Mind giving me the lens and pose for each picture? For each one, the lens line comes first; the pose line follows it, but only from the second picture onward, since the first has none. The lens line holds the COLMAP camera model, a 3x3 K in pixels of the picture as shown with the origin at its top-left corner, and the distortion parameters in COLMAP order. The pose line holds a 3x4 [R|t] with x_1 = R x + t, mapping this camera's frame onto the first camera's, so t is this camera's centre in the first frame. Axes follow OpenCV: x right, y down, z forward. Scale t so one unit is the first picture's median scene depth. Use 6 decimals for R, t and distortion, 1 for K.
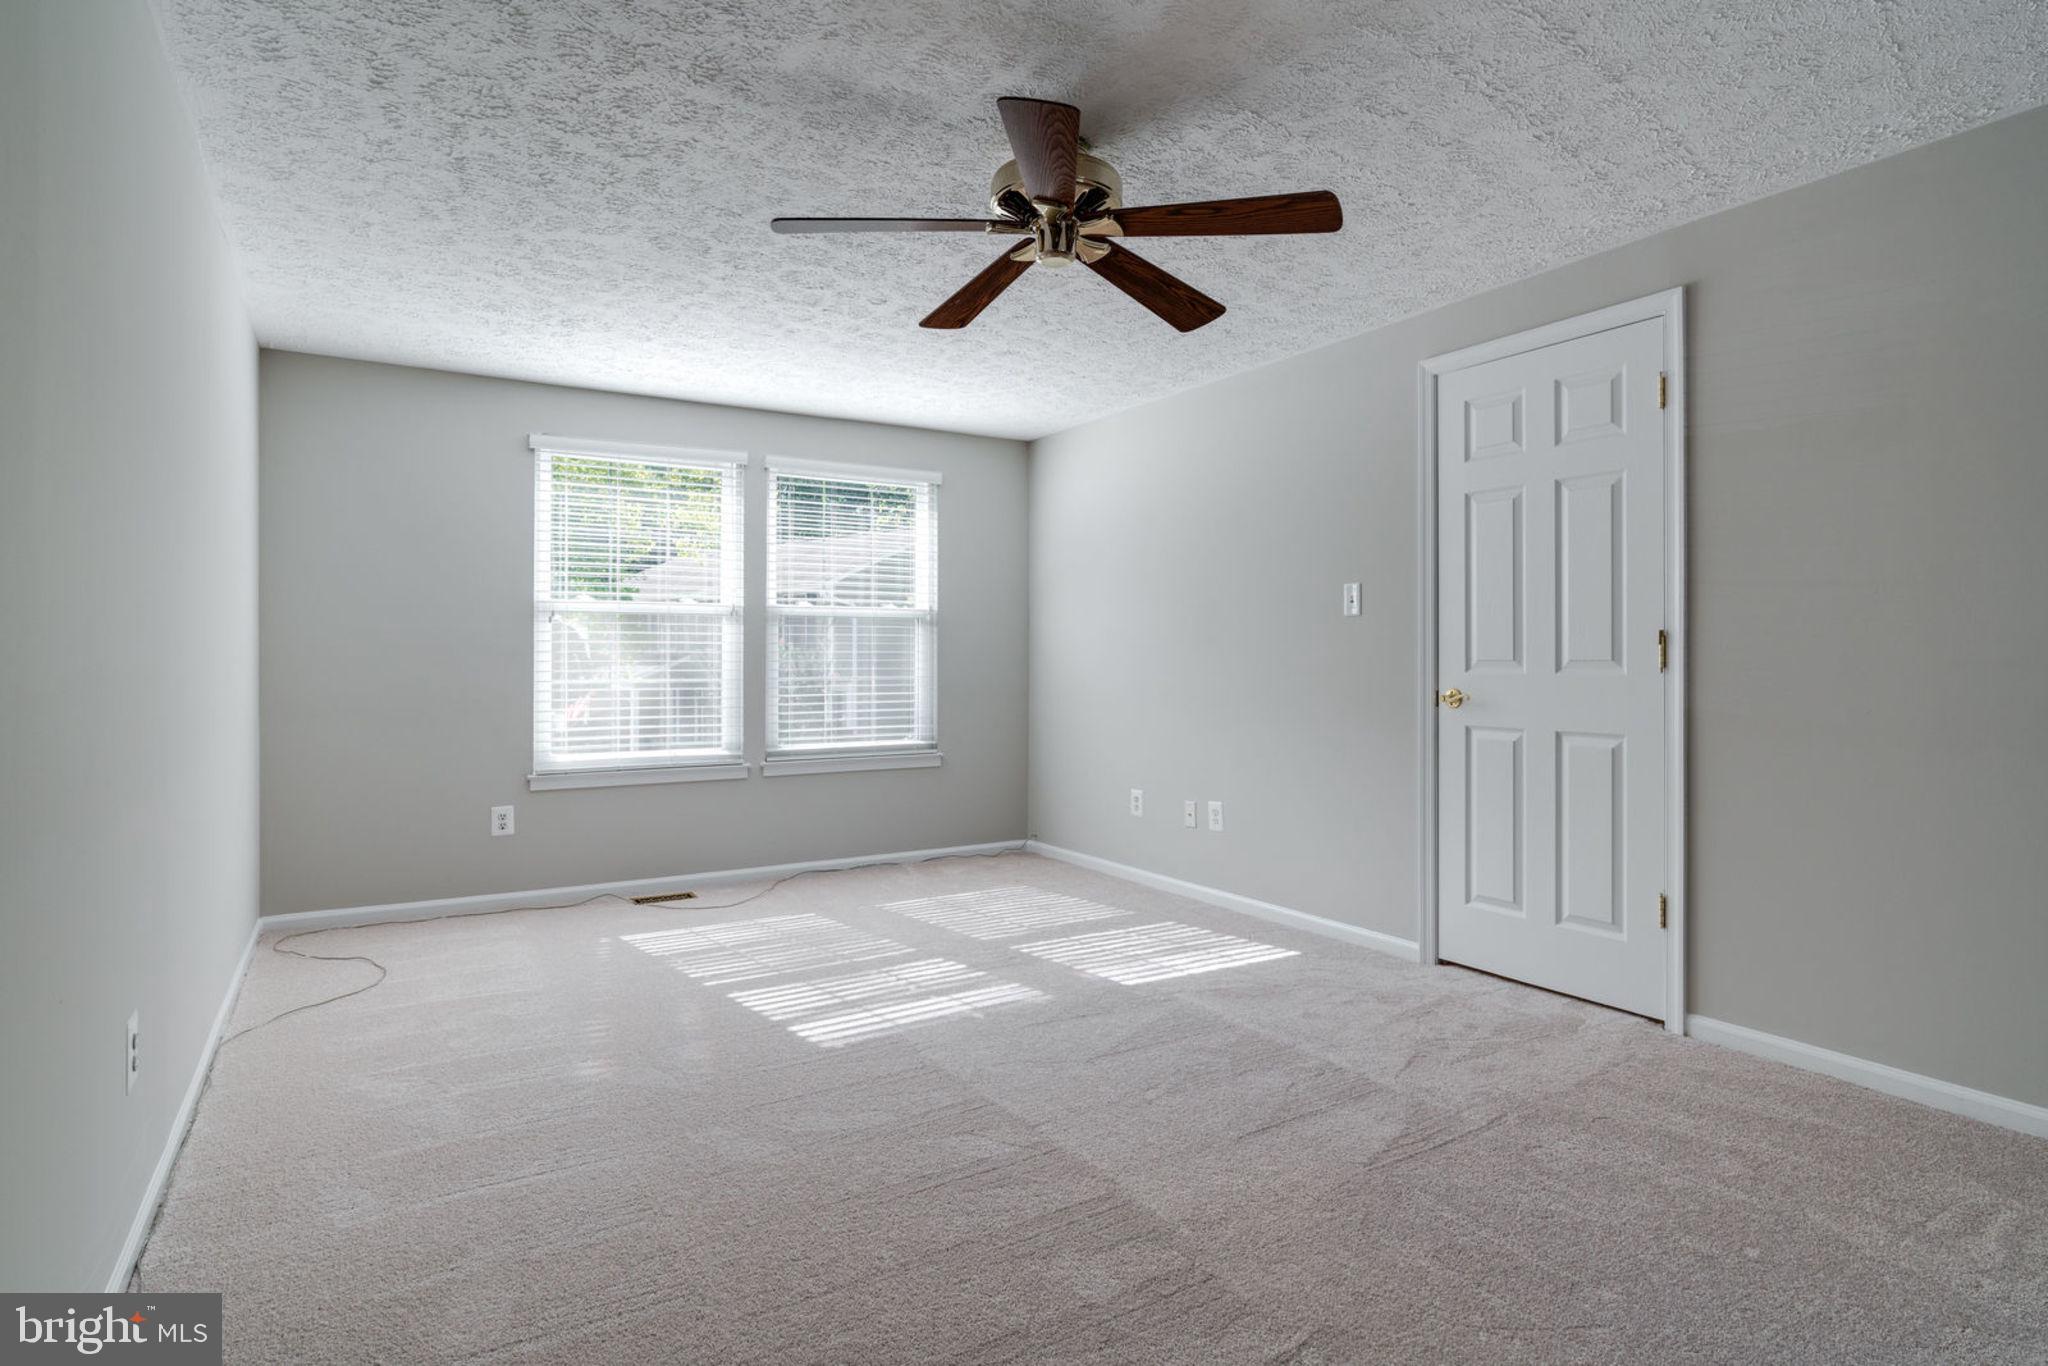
lens RADIAL K [[1045.3, 0, 1013.3], [0, 1045.3, 672.6], [0, 0, 1]] dist [-0.005483, 0.001601]
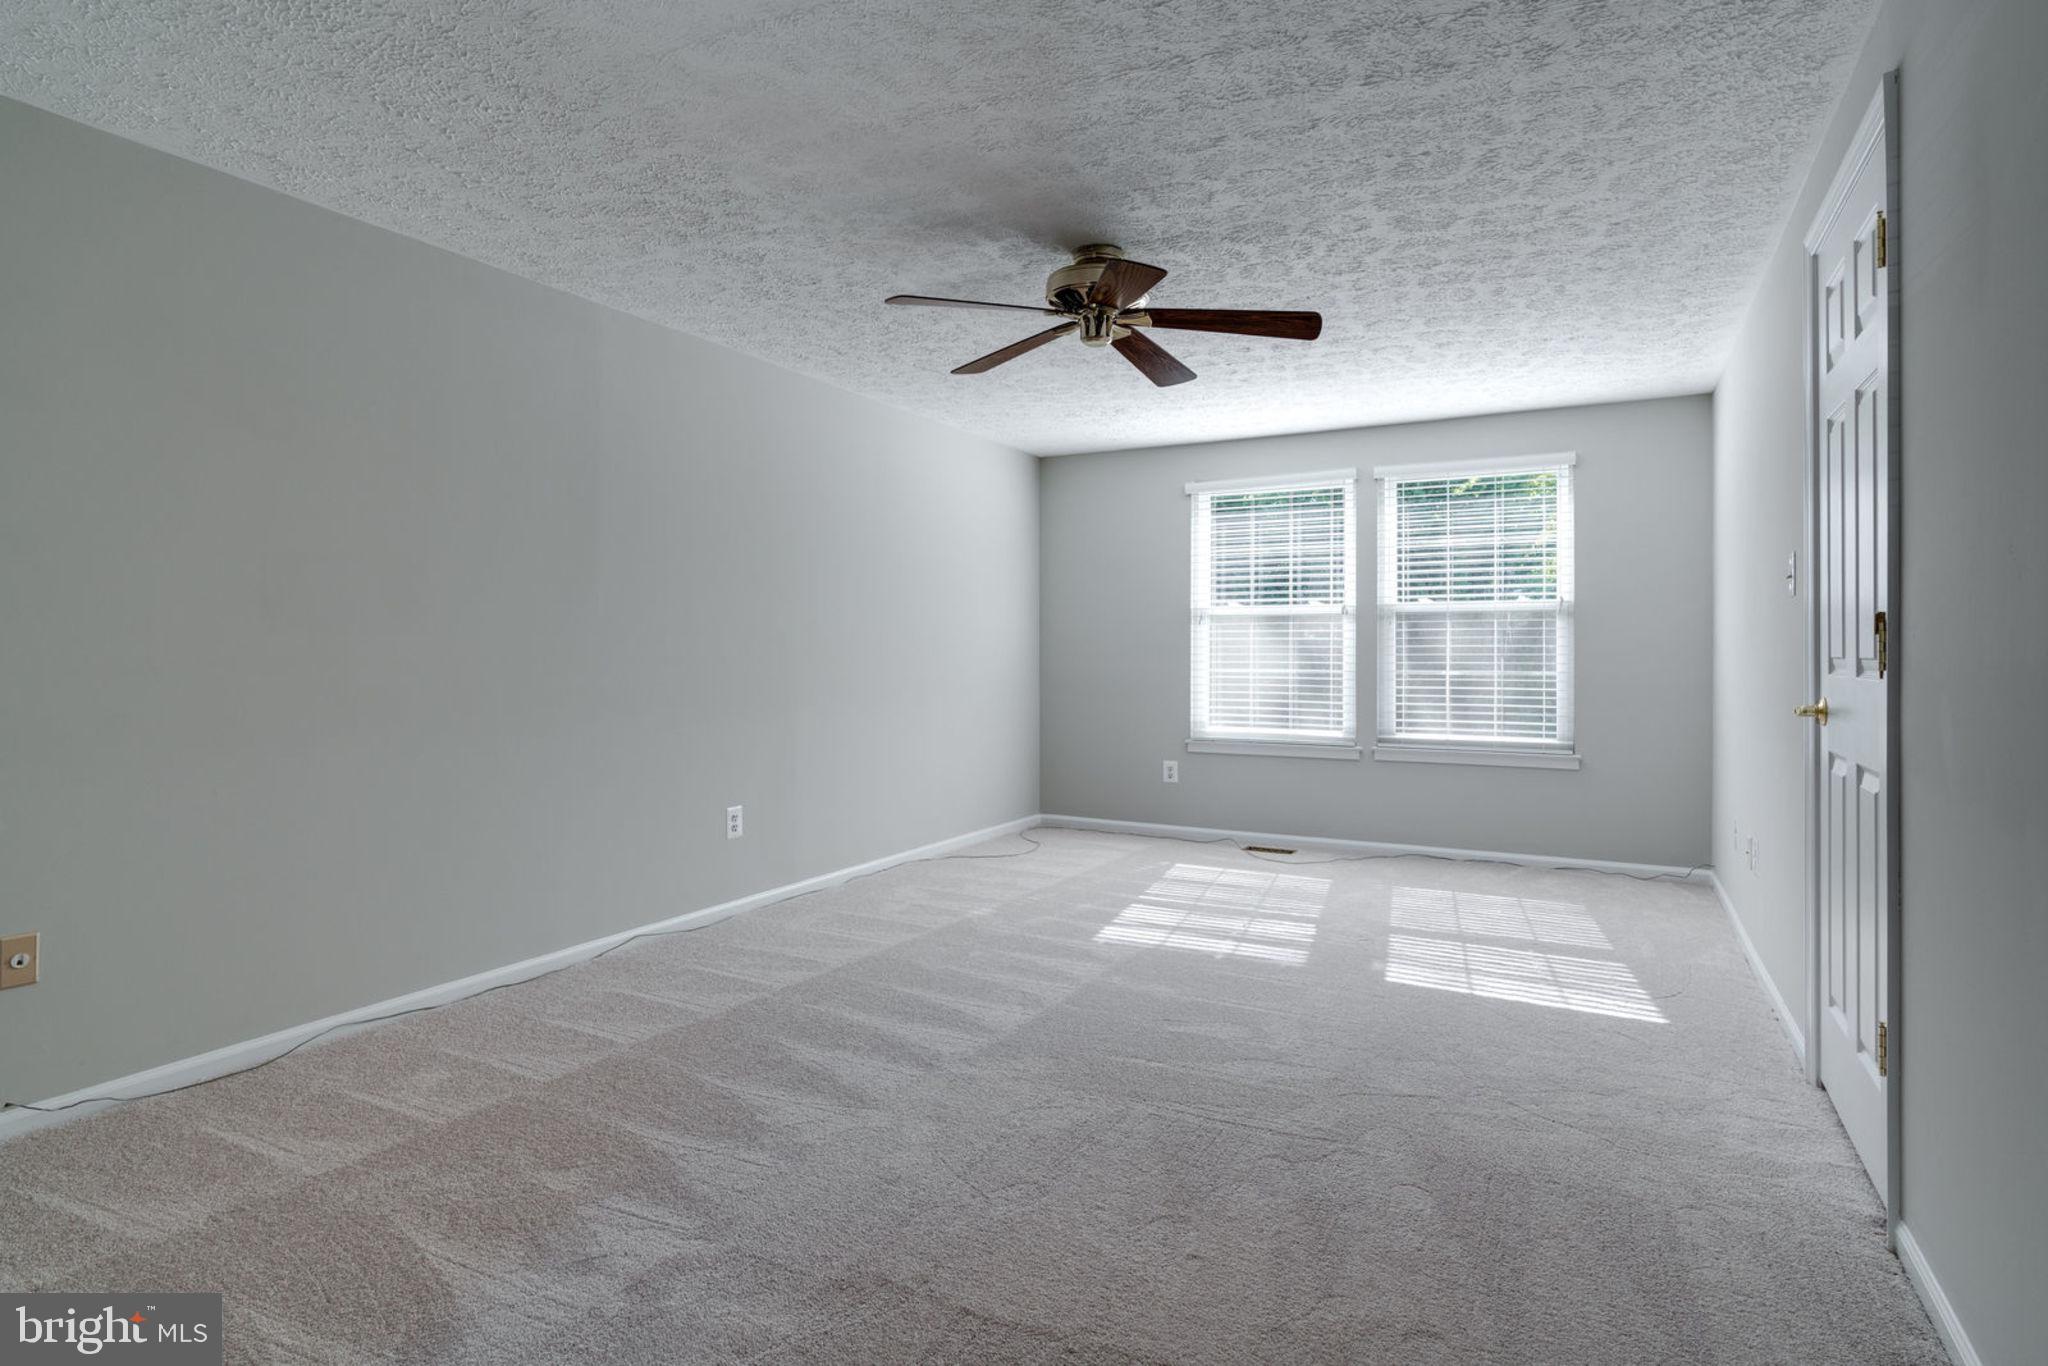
lens RADIAL K [[1045.3, 0, 1043.5], [0, 1045.3, 670.9], [0, 0, 1]] dist [-0.005483, 0.001601]
pose [[0.528300, 0.017138, -0.848885, 0.573318], [-0.012674, 0.999844, 0.012298, -0.003720], [0.848963, 0.004261, 0.528435, 0.141025]]
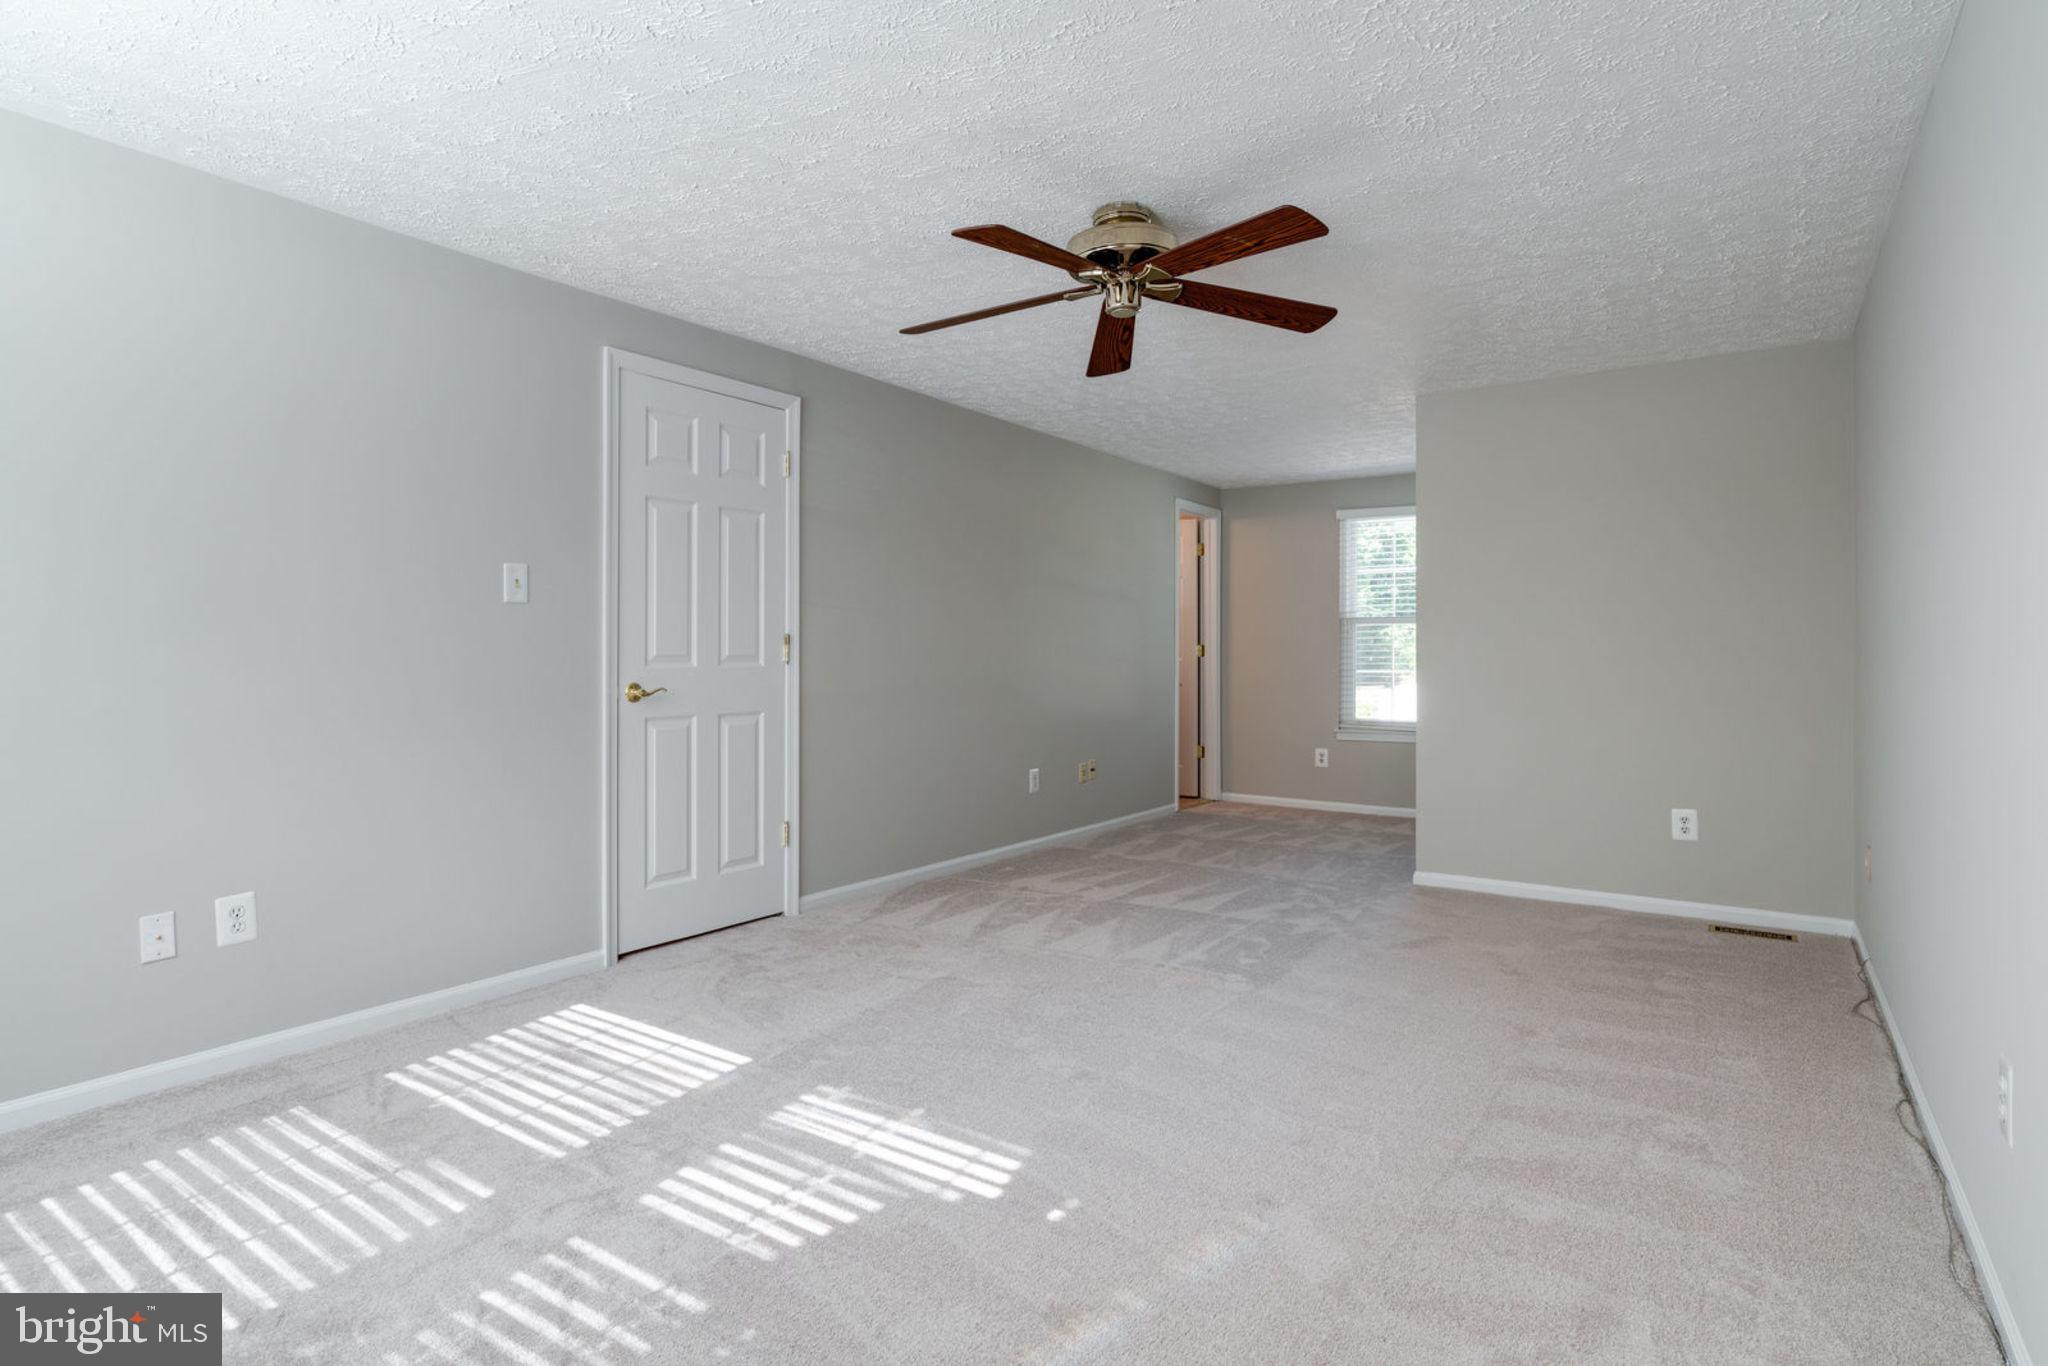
lens RADIAL K [[1045.3, 0, 1011.6], [0, 1045.3, 646.8], [0, 0, 1]] dist [-0.005483, 0.001601]
pose [[-0.395857, 0.008469, 0.918273, -0.523197], [0.008043, 0.999951, -0.005755, -0.009510], [-0.918277, 0.005107, -0.395905, 0.832094]]
